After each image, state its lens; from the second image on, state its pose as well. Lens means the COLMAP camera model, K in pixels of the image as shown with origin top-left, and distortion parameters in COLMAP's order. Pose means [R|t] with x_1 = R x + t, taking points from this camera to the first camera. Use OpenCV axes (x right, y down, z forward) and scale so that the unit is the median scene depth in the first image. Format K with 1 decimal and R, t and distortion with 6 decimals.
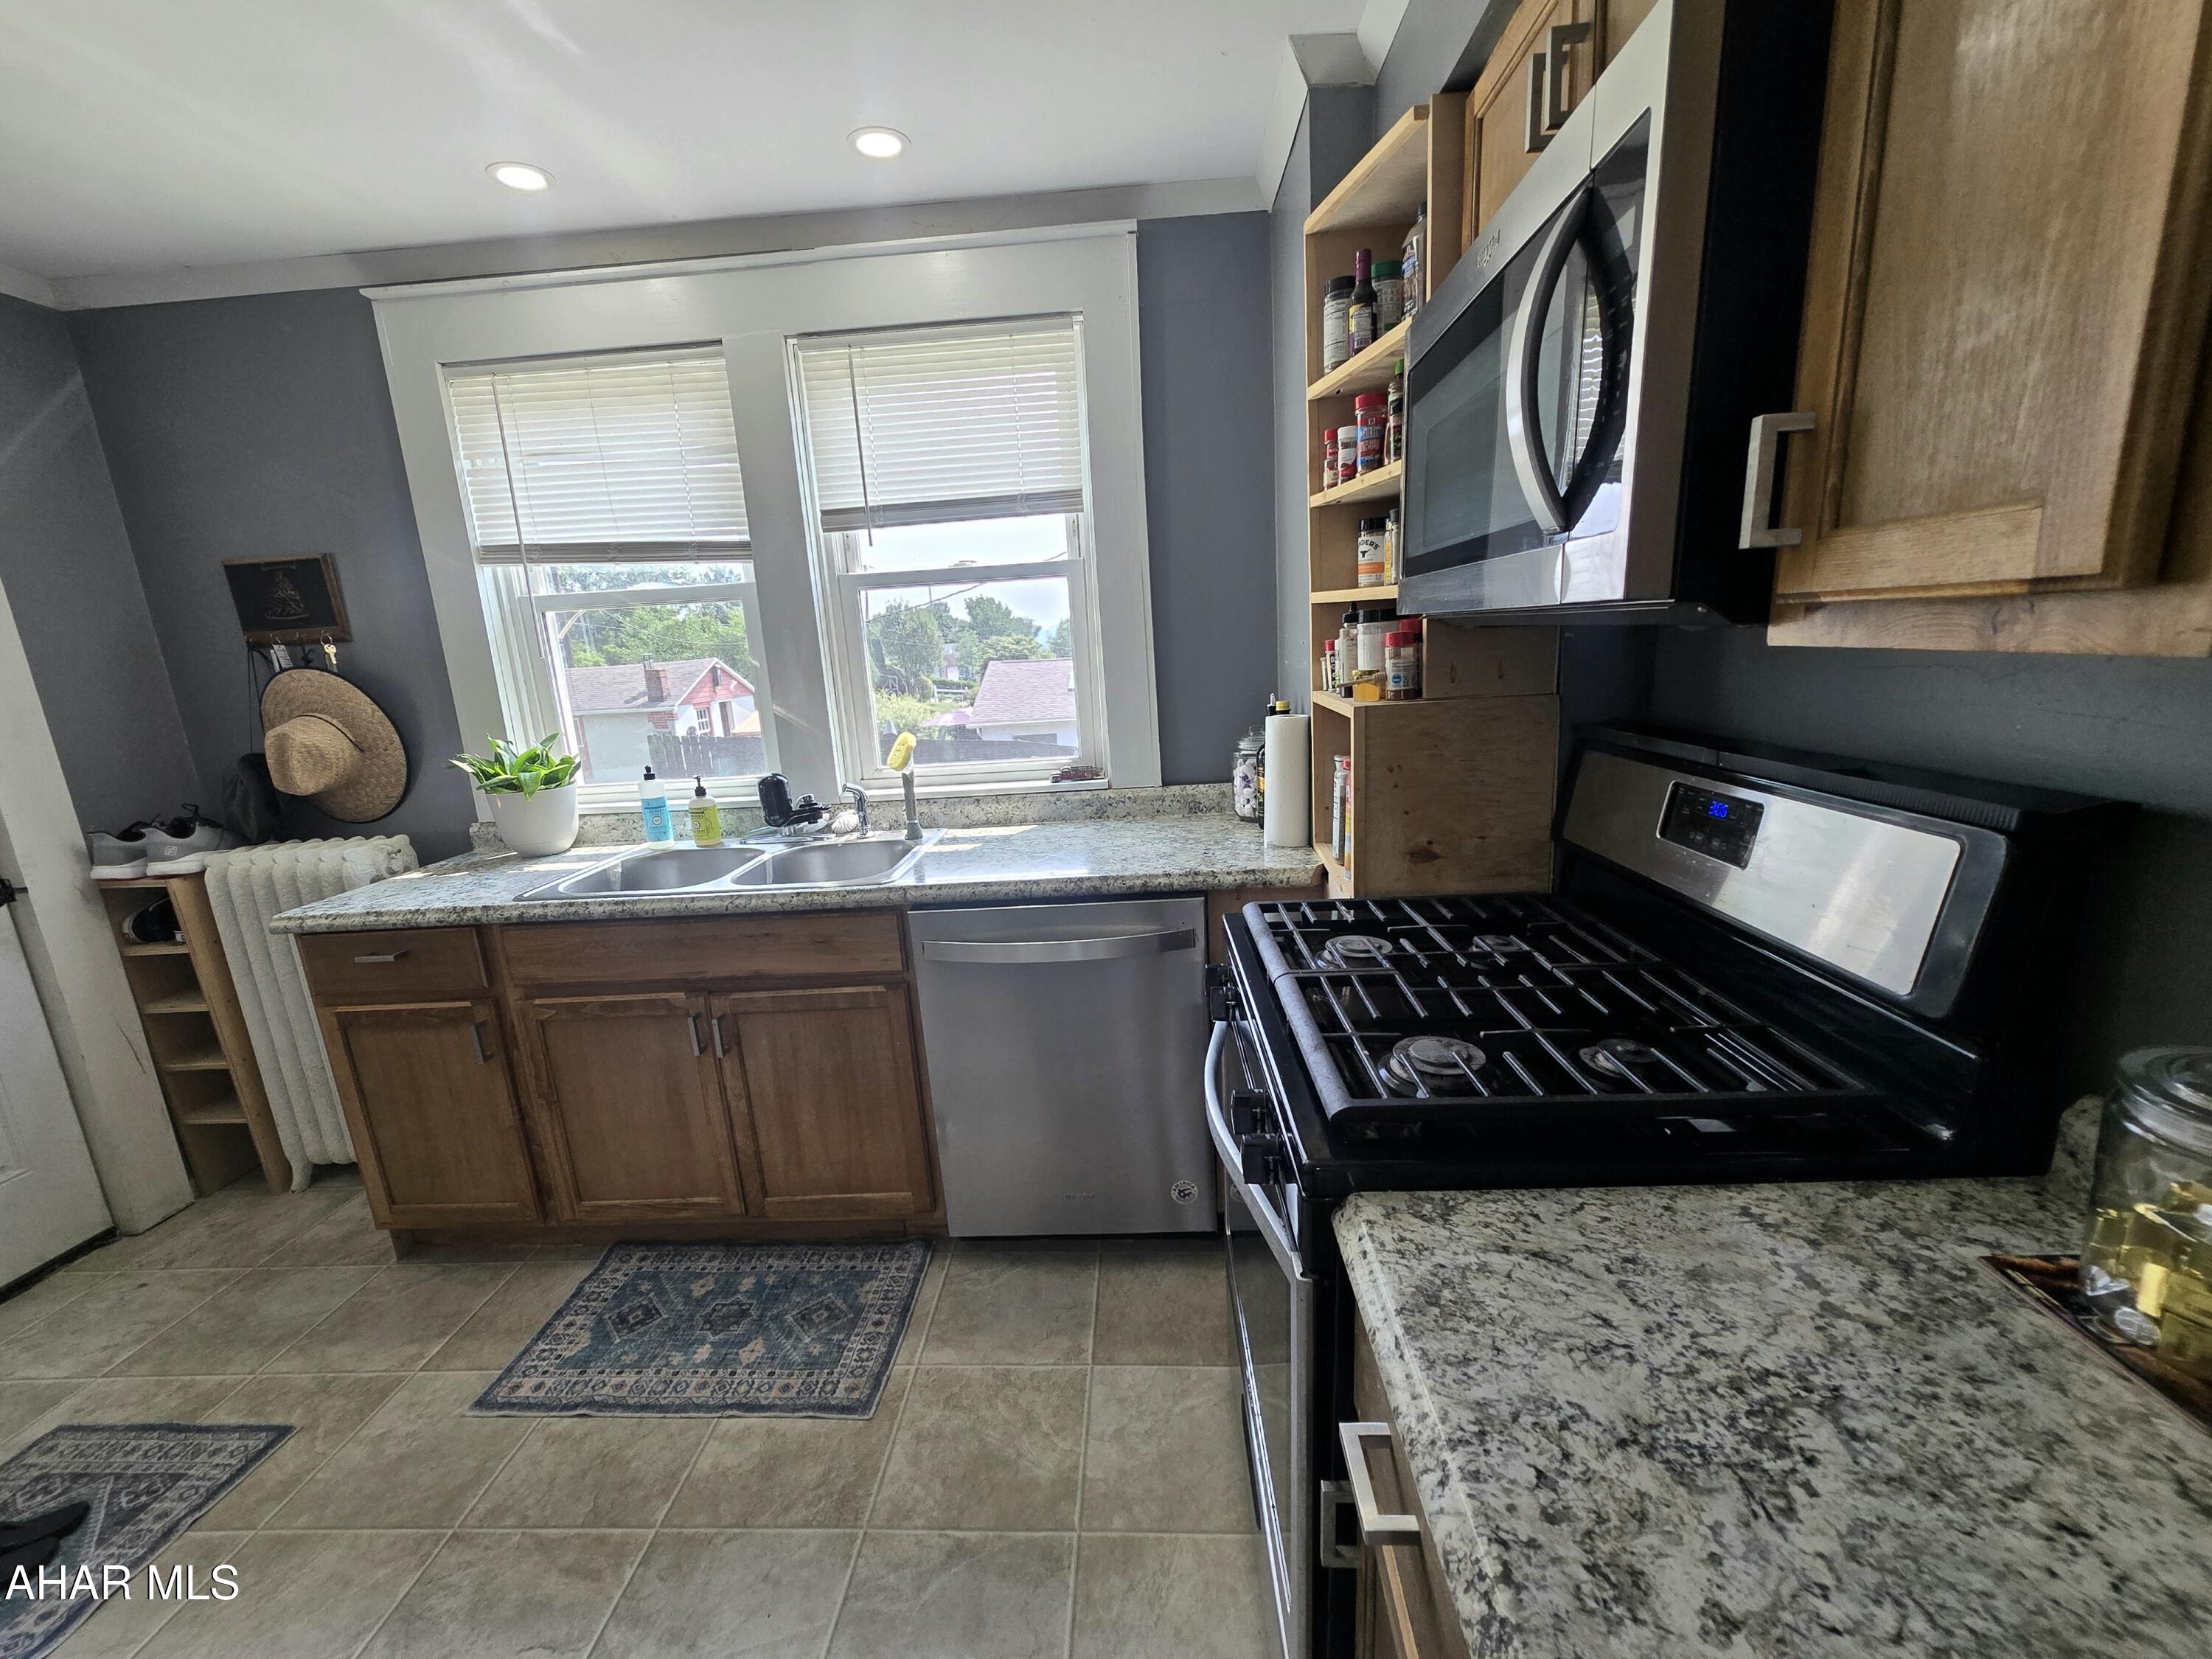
lens RADIAL K [[906.9, 0, 1111.4], [0, 906.9, 847.3], [0, 0, 1]] dist [-0.005706, 0.001141]
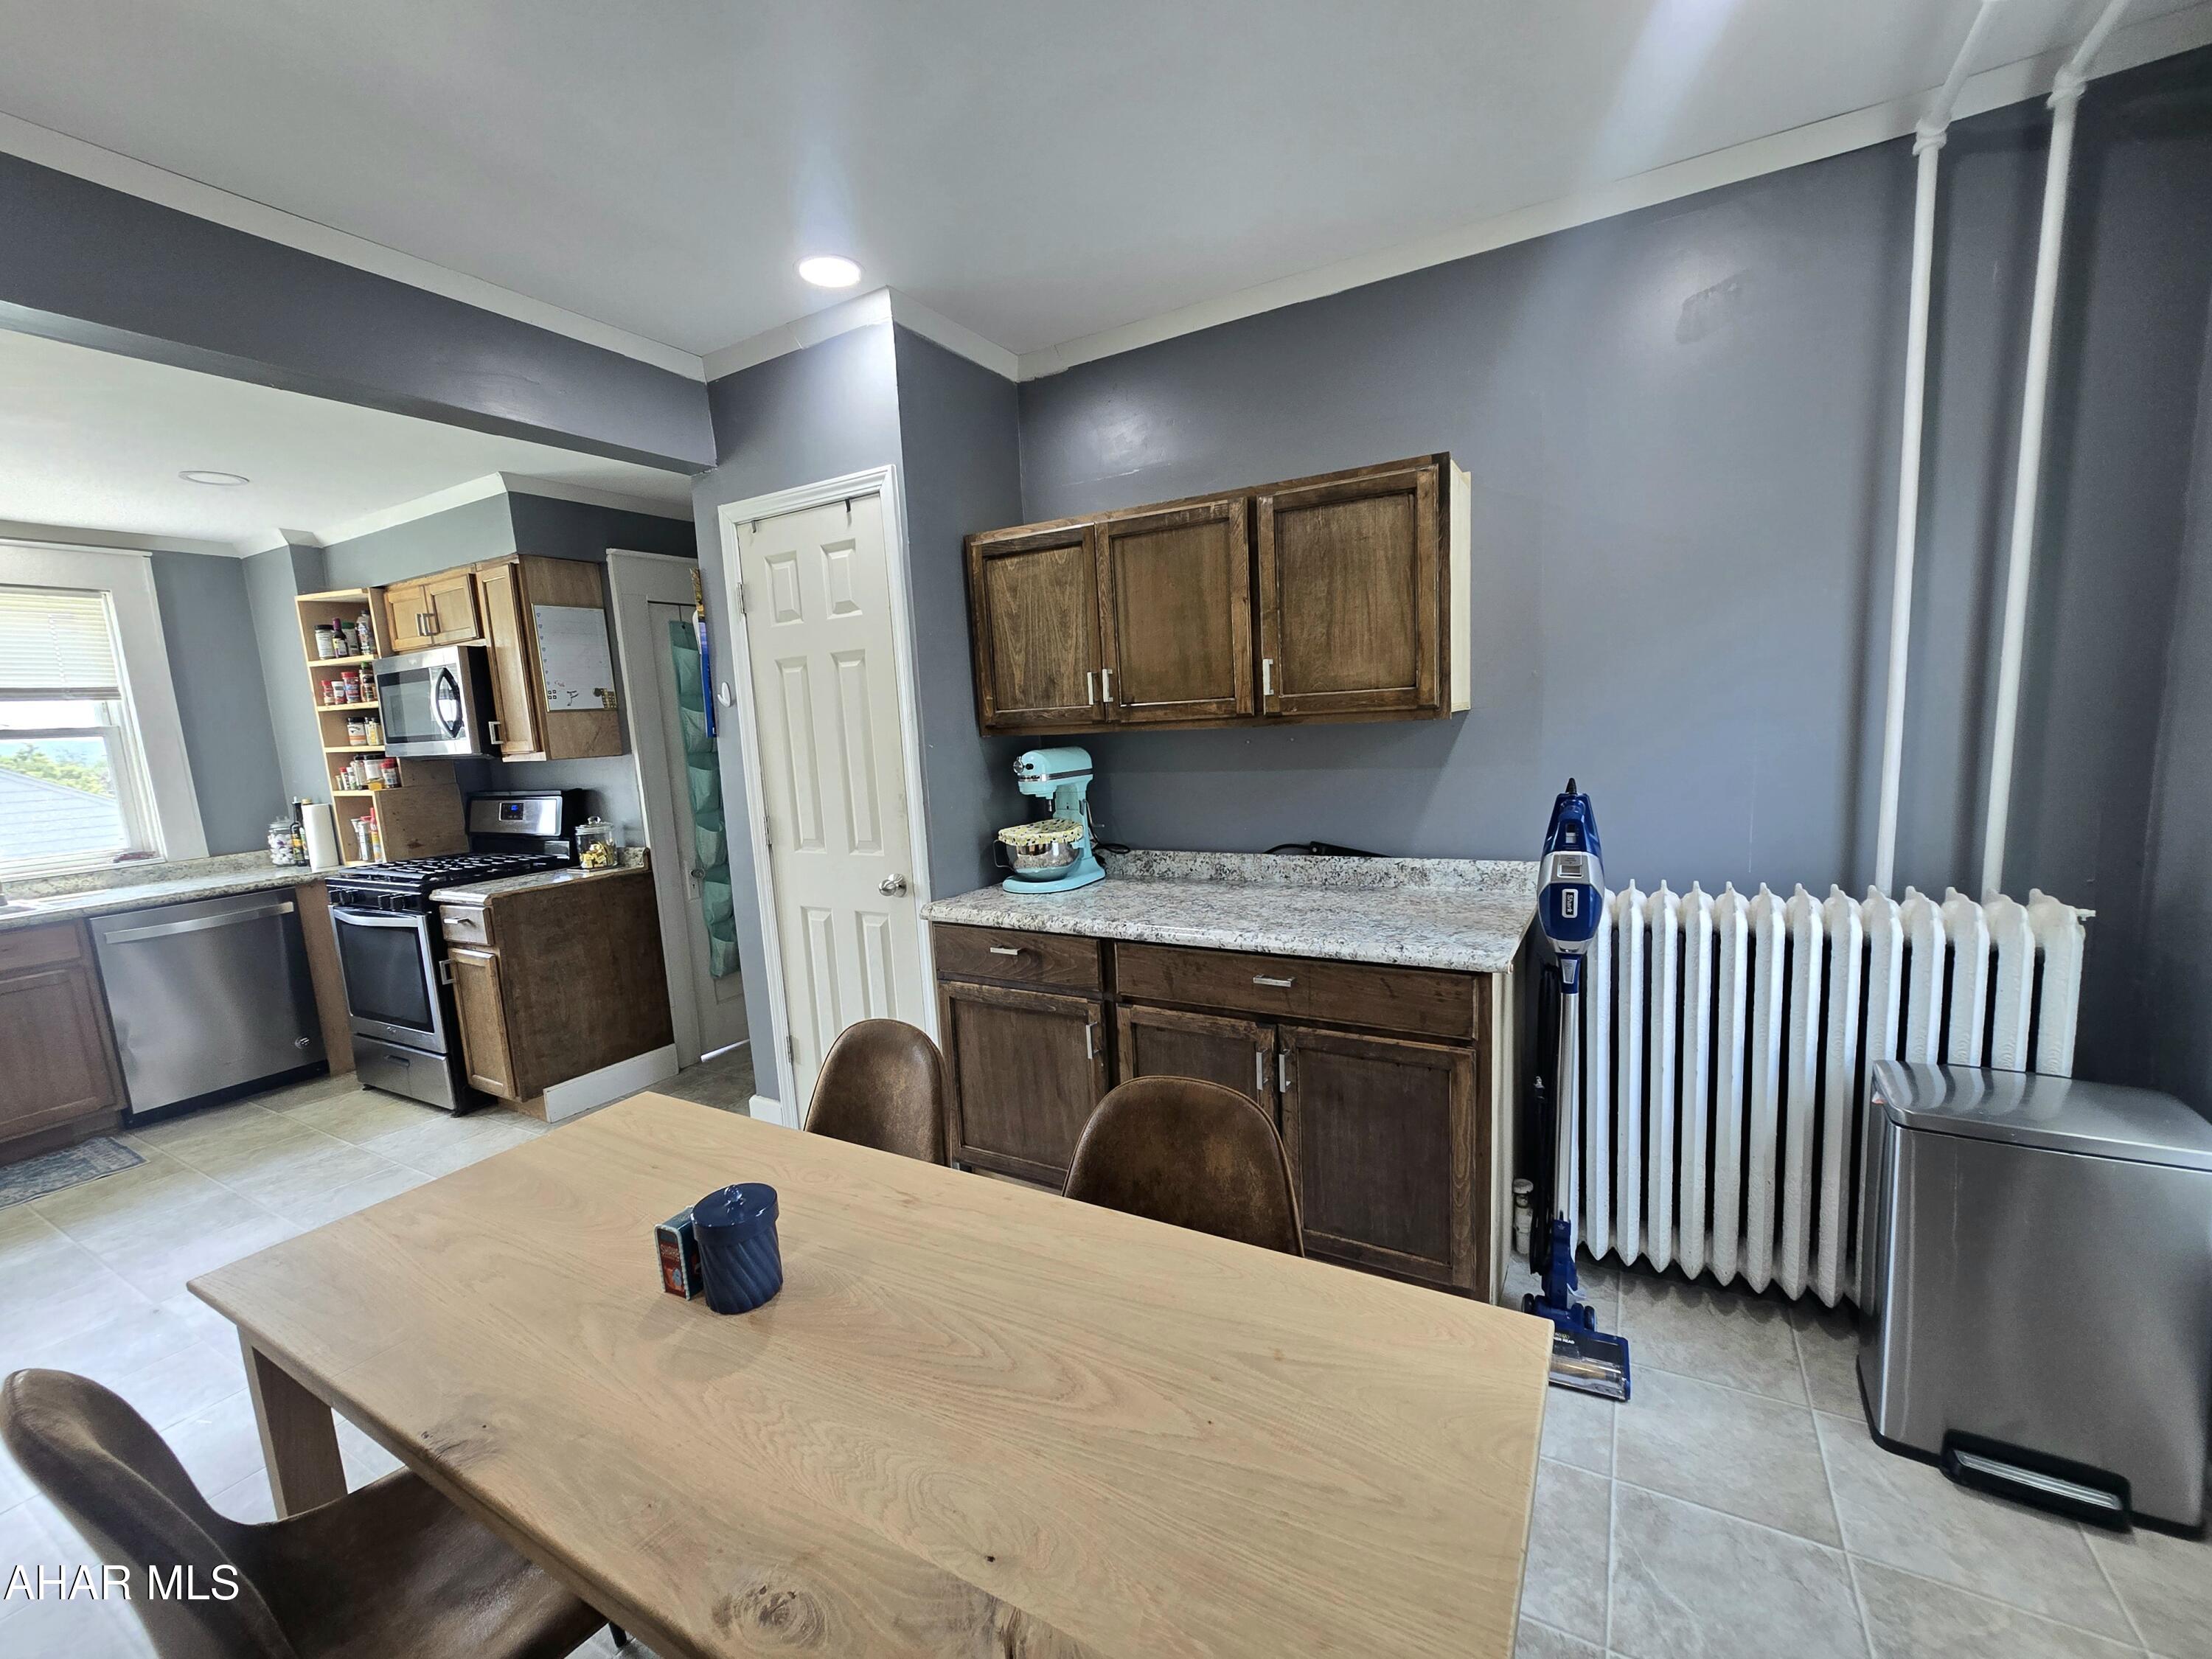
lens RADIAL K [[906.9, 0, 1111.4], [0, 906.9, 847.3], [0, 0, 1]] dist [-0.005706, 0.001141]
pose [[0.459593, -0.098277, 0.882676, -0.832266], [0.227627, 0.973696, -0.010110, 0.398715], [-0.858464, 0.205567, 0.469874, -1.571703]]
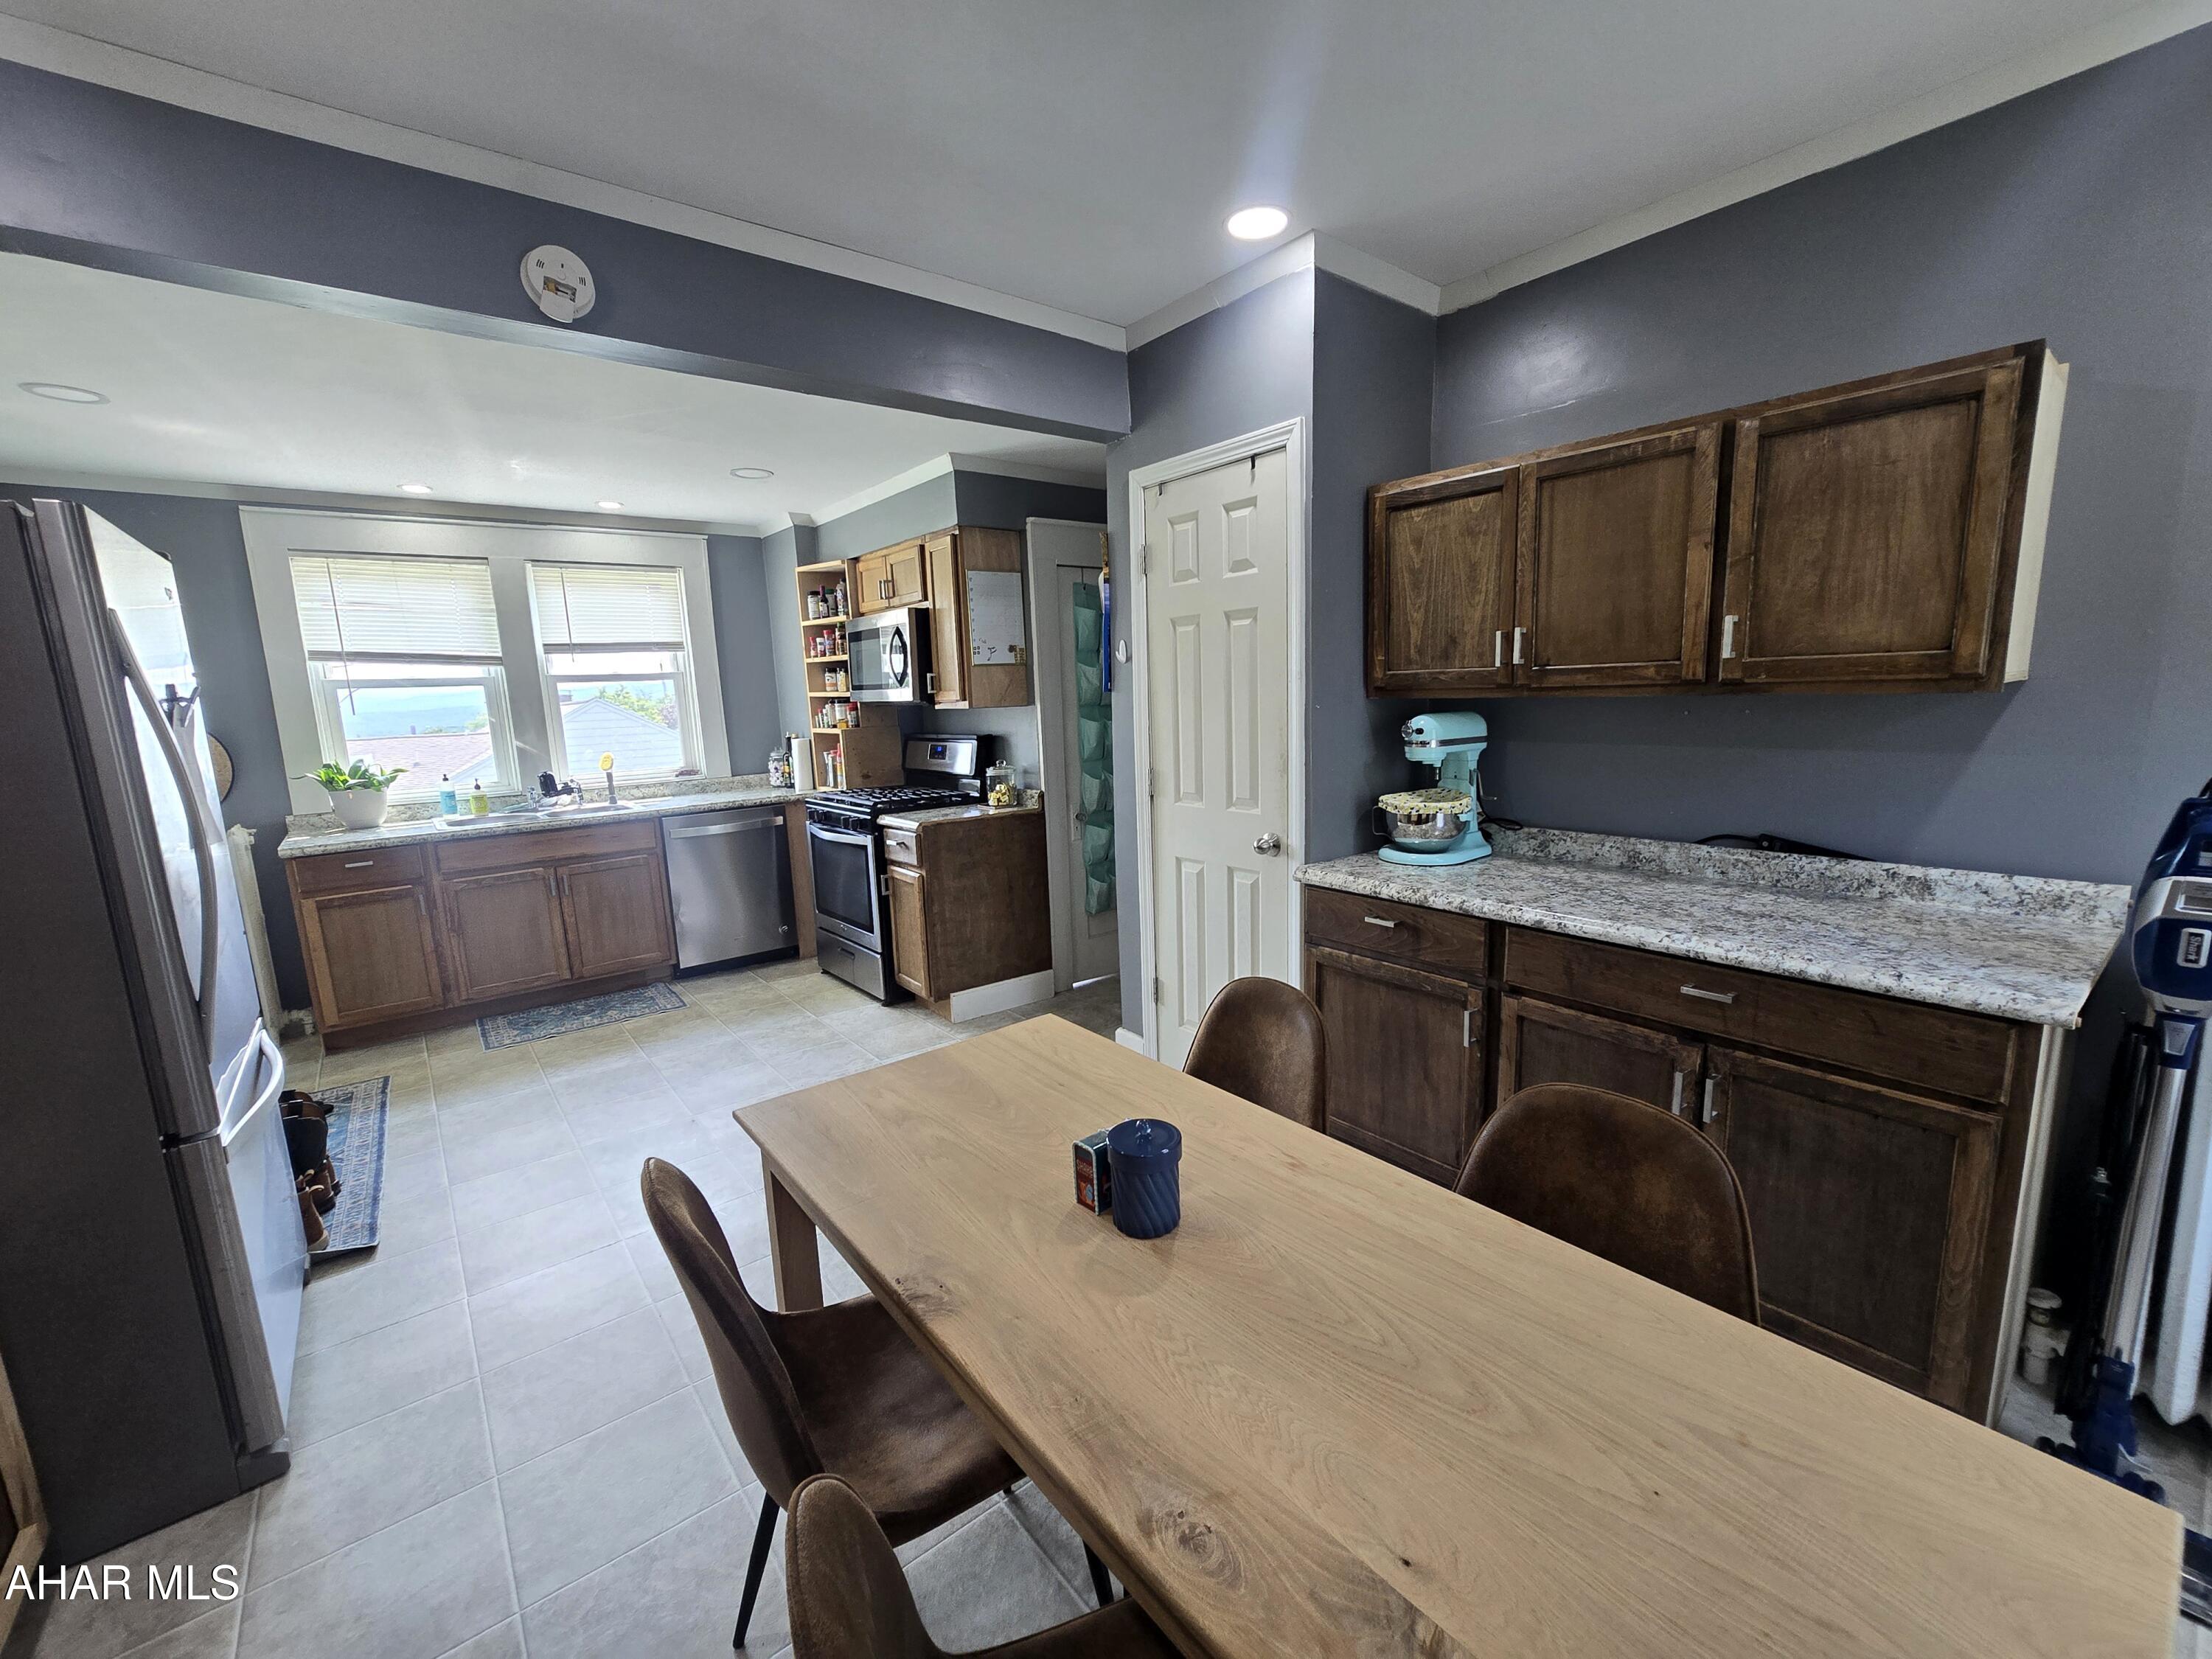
lens RADIAL K [[903.1, 0, 1118.8], [0, 903.1, 844.7], [0, 0, 1]] dist [-0.005542, 0.000477]
pose [[0.751364, -0.082267, 0.654740, -0.851188], [0.140854, 0.989326, -0.037333, 0.384678], [-0.644680, 0.120273, 0.754931, -1.519027]]
